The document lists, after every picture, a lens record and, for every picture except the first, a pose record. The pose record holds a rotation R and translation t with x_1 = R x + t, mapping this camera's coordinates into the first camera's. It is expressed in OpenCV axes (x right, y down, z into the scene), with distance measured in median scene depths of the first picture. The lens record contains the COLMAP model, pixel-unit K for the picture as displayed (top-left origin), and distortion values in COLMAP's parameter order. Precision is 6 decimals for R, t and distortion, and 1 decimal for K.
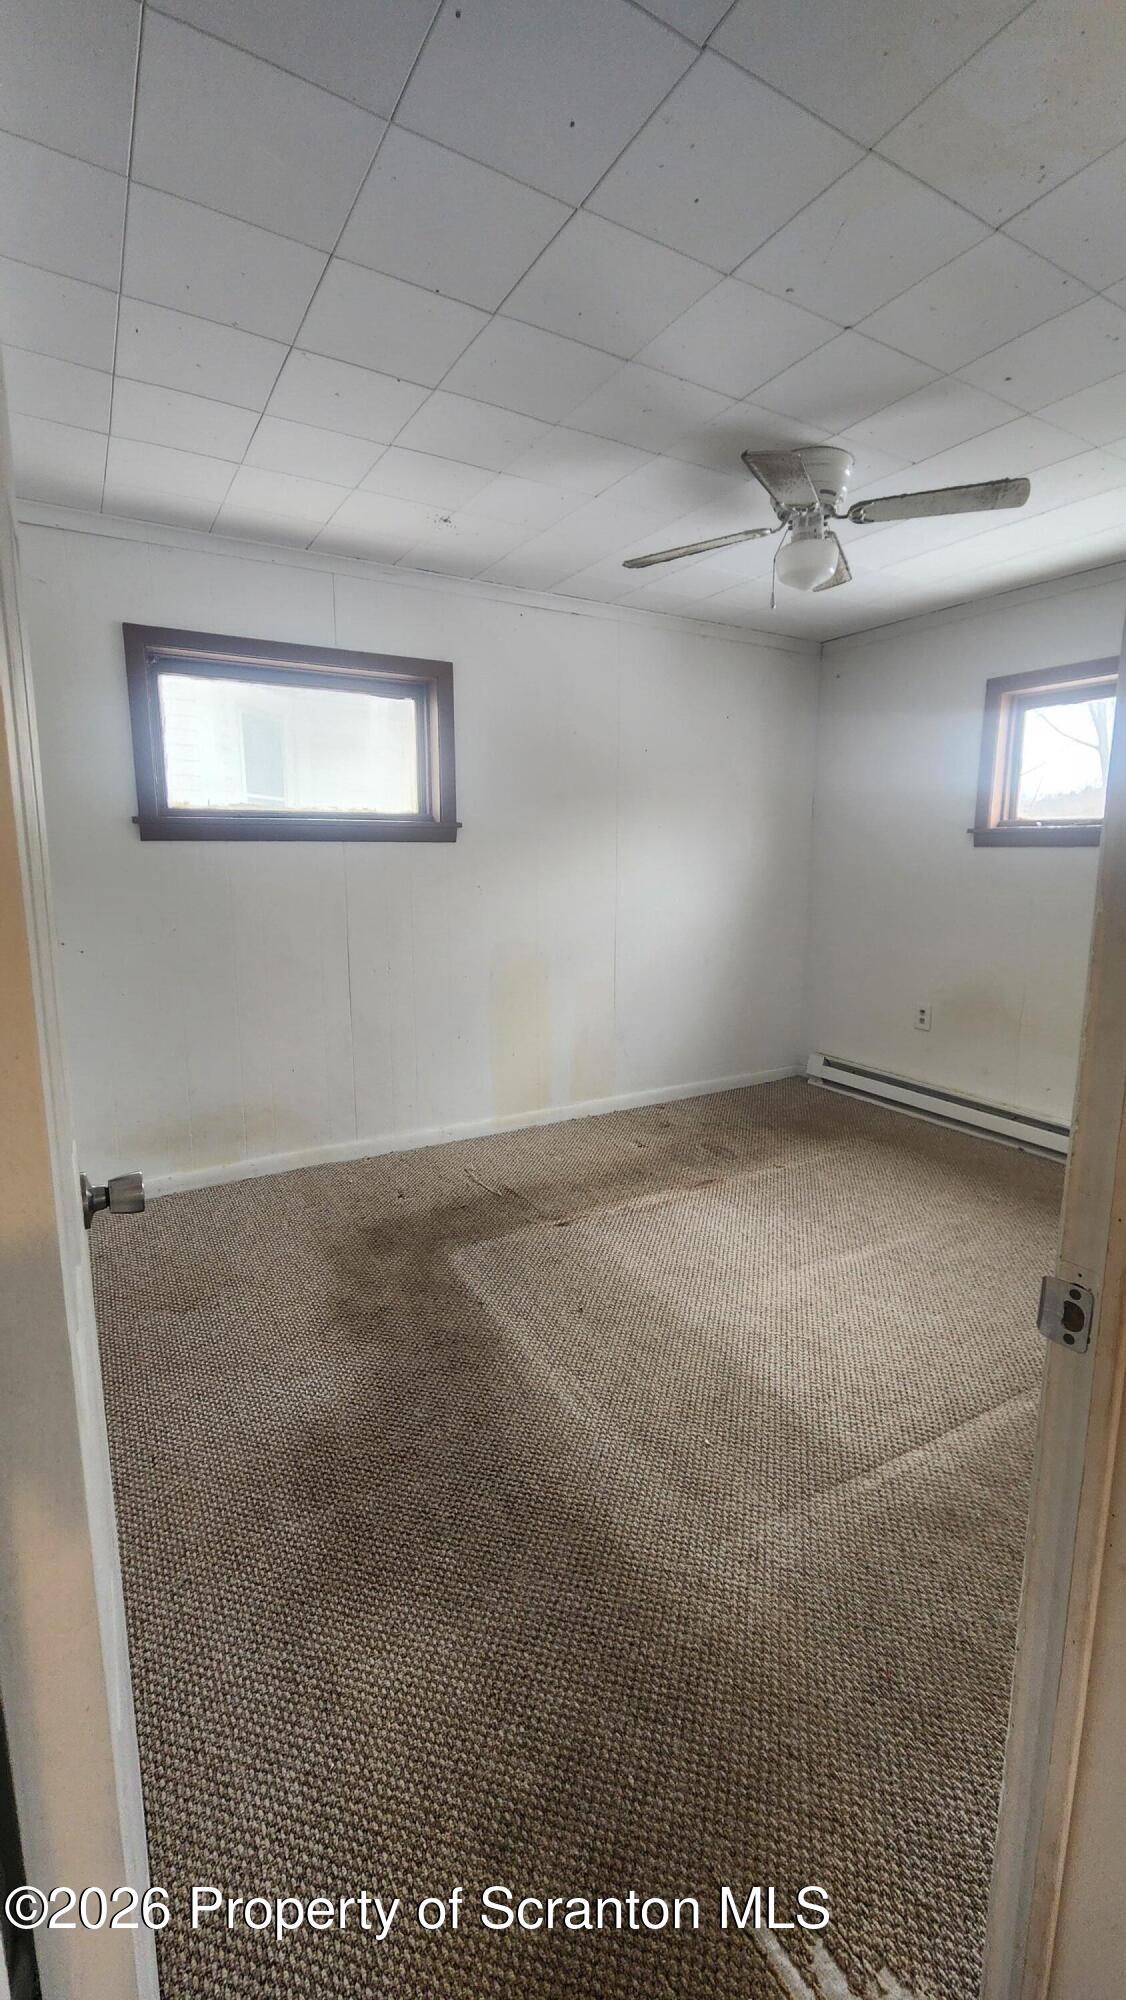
lens RADIAL K [[804.8, 0, 570.5], [0, 804.8, 993.5], [0, 0, 1]] dist [-0.000314, 0.000097]
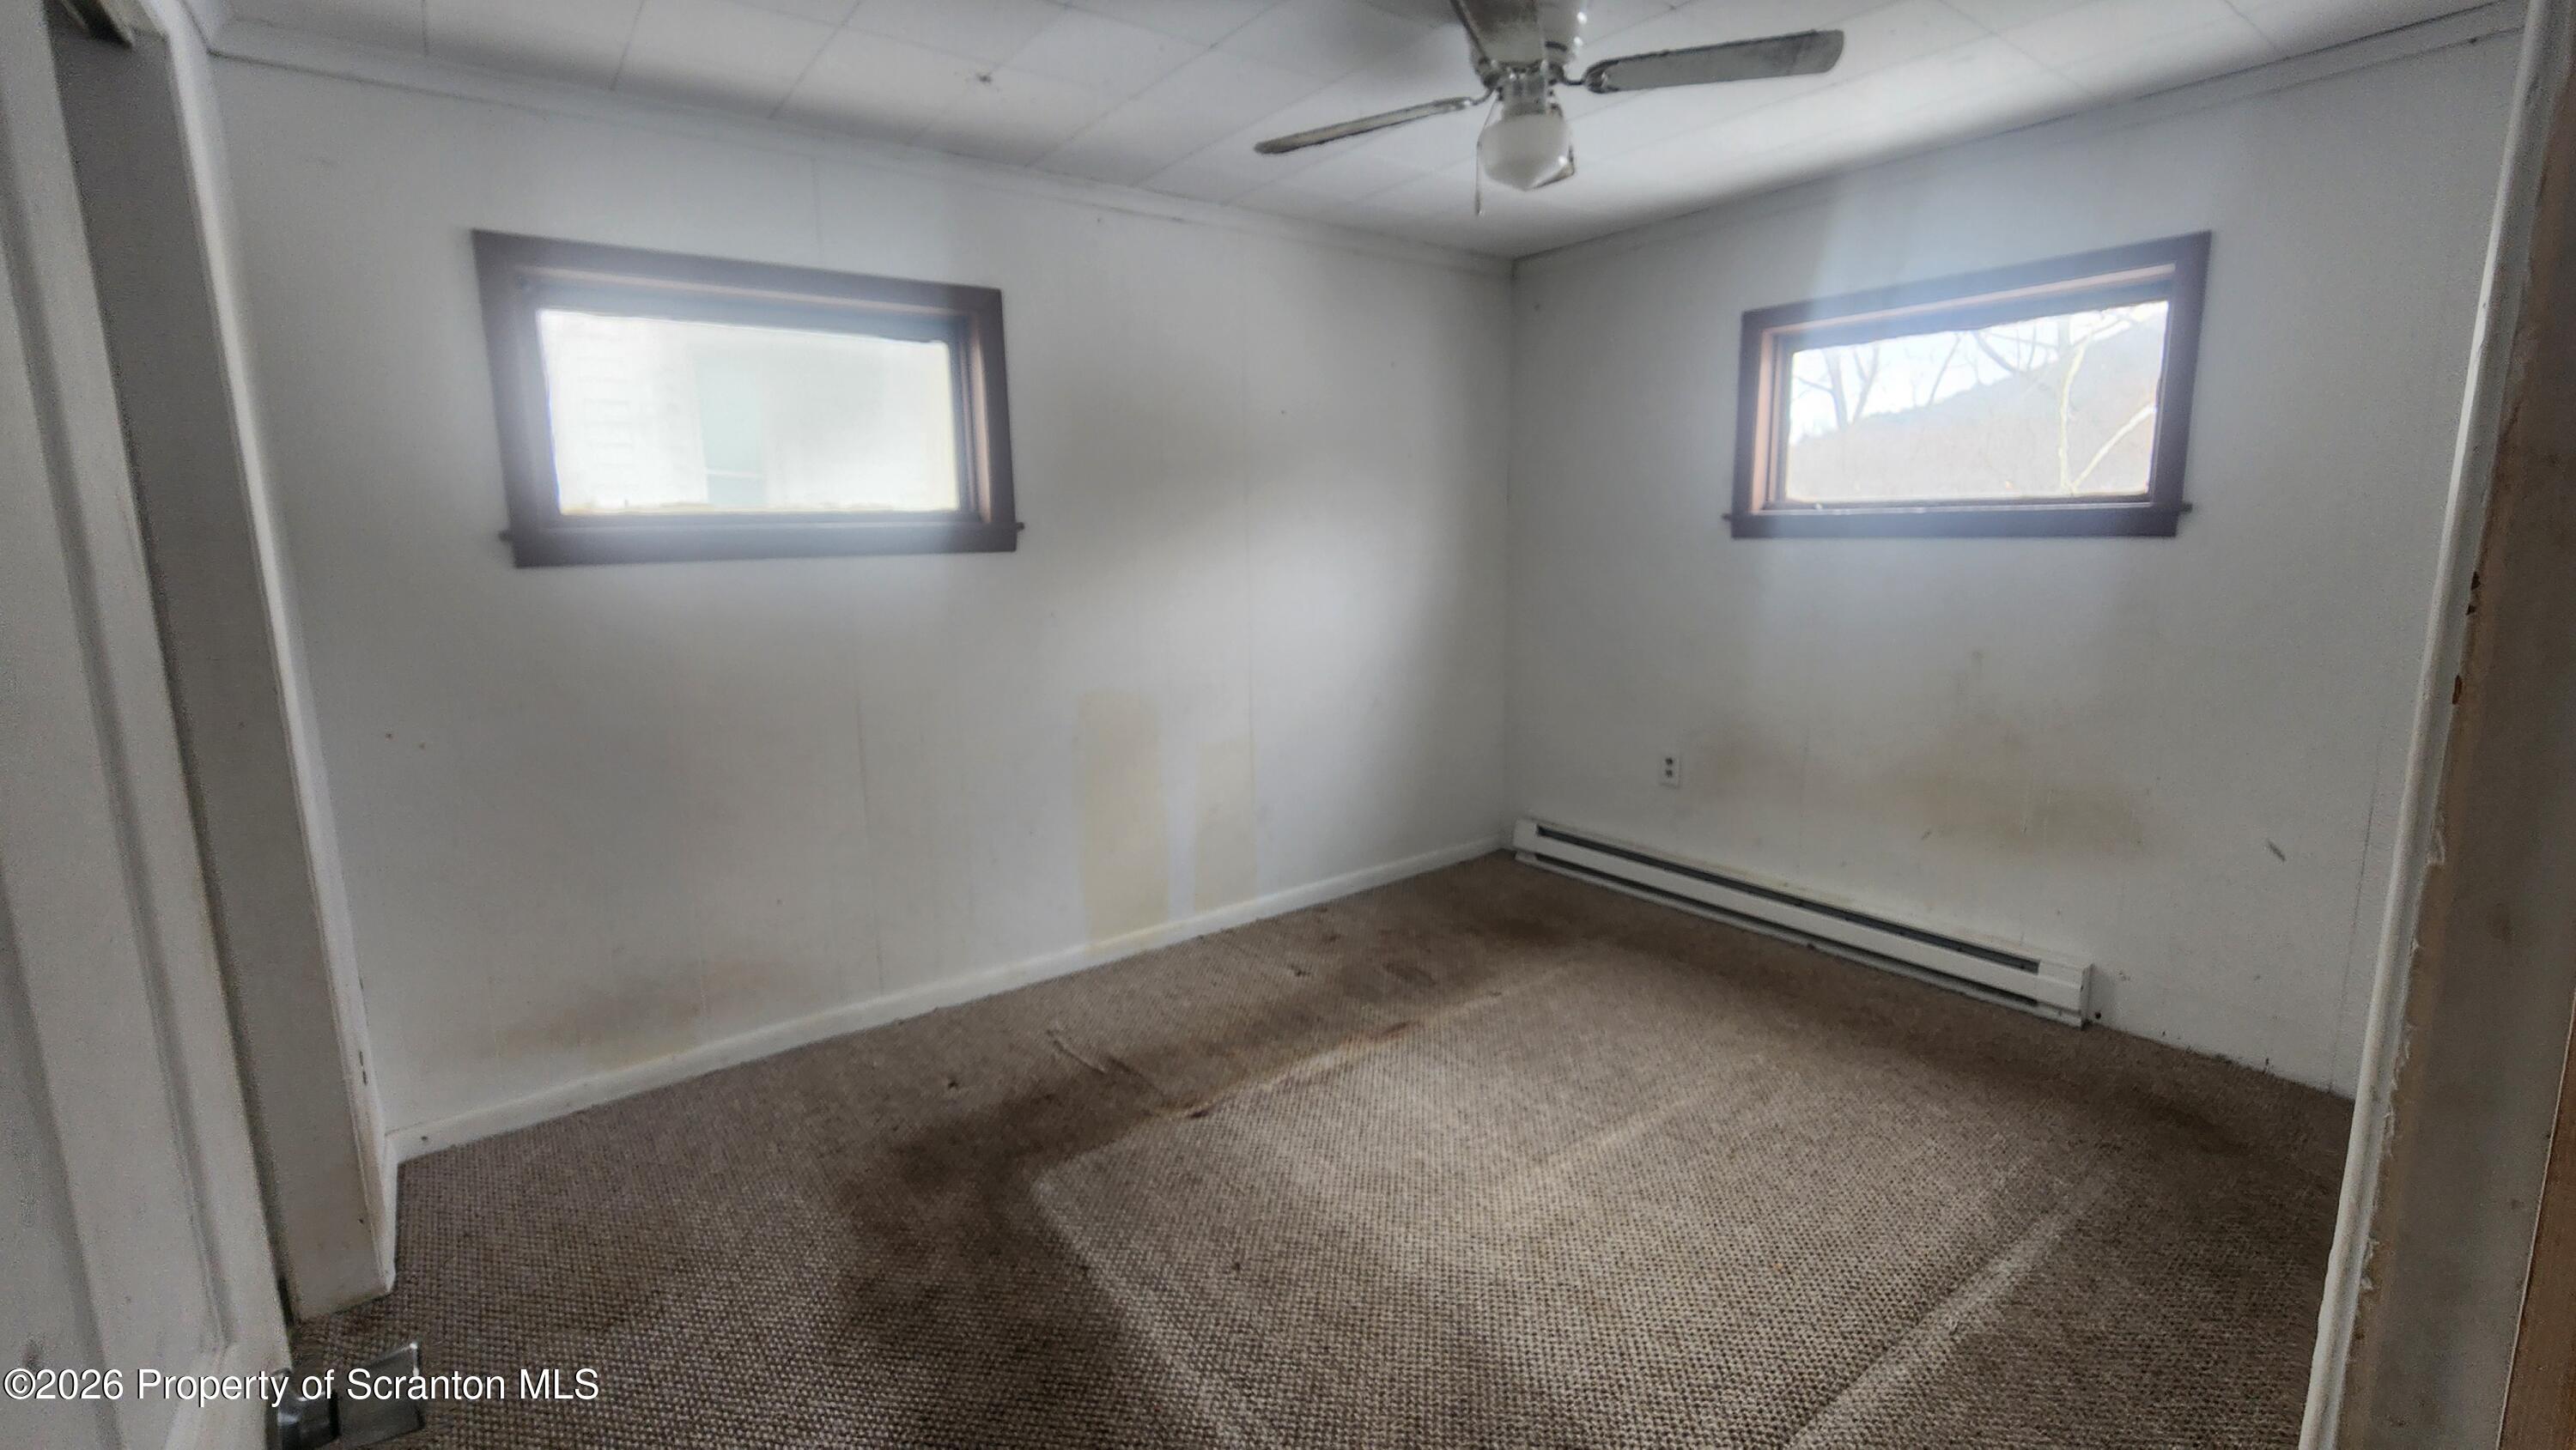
lens RADIAL K [[1051.8, 0, 1277.2], [0, 1051.8, 702.6], [0, 0, 1]] dist [0.000780, -0.000031]
pose [[0.994128, -0.039159, 0.100878, -0.019226], [0.040120, 0.999167, -0.007512, -0.050013], [-0.100499, 0.011515, 0.994870, 0.102247]]
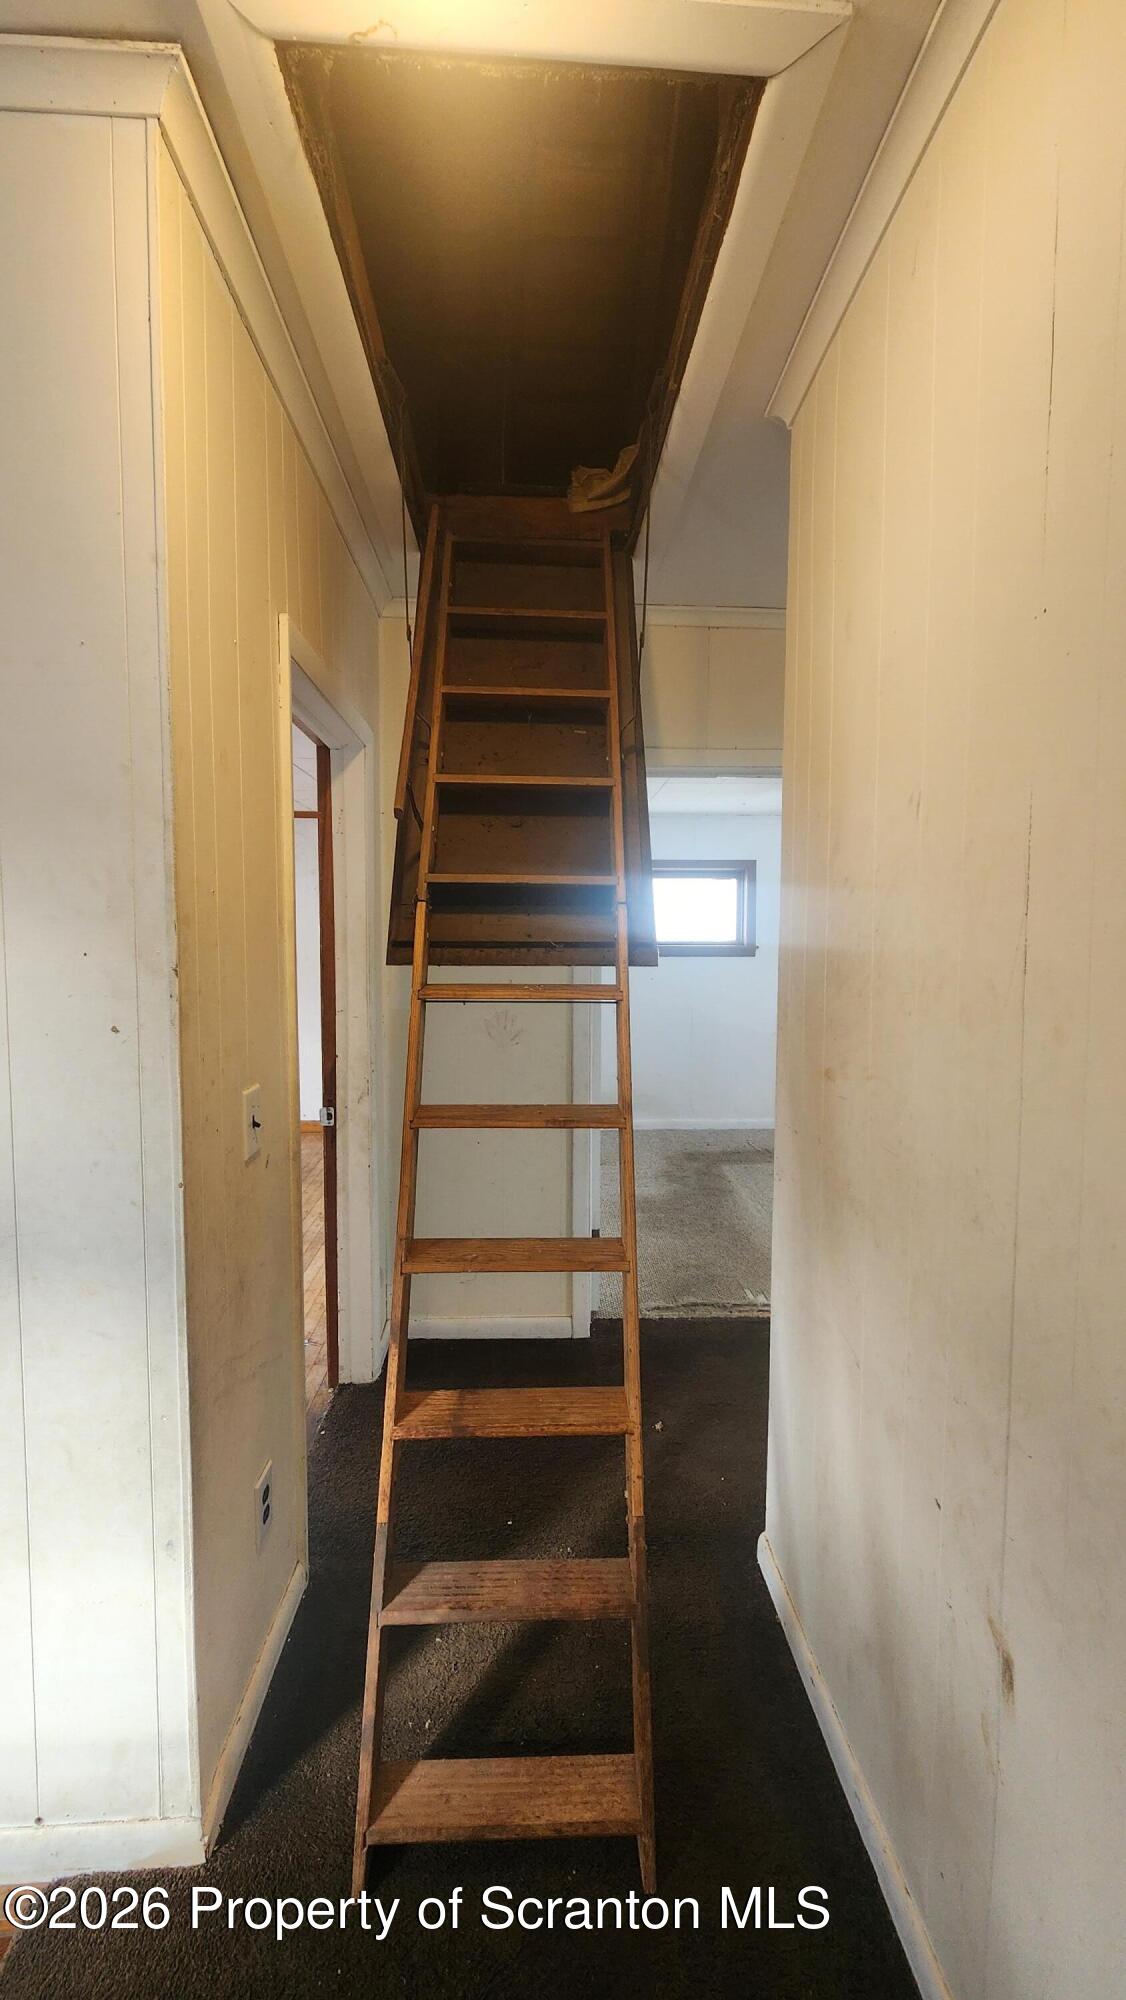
lens RADIAL K [[804.8, 0, 570.5], [0, 804.8, 993.5], [0, 0, 1]] dist [-0.000314, 0.000097]
pose [[0.878599, 0.026554, -0.476822, 0.405468], [-0.079195, 0.992730, -0.090643, 0.101446], [0.470949, 0.117401, 0.874314, -0.855224]]
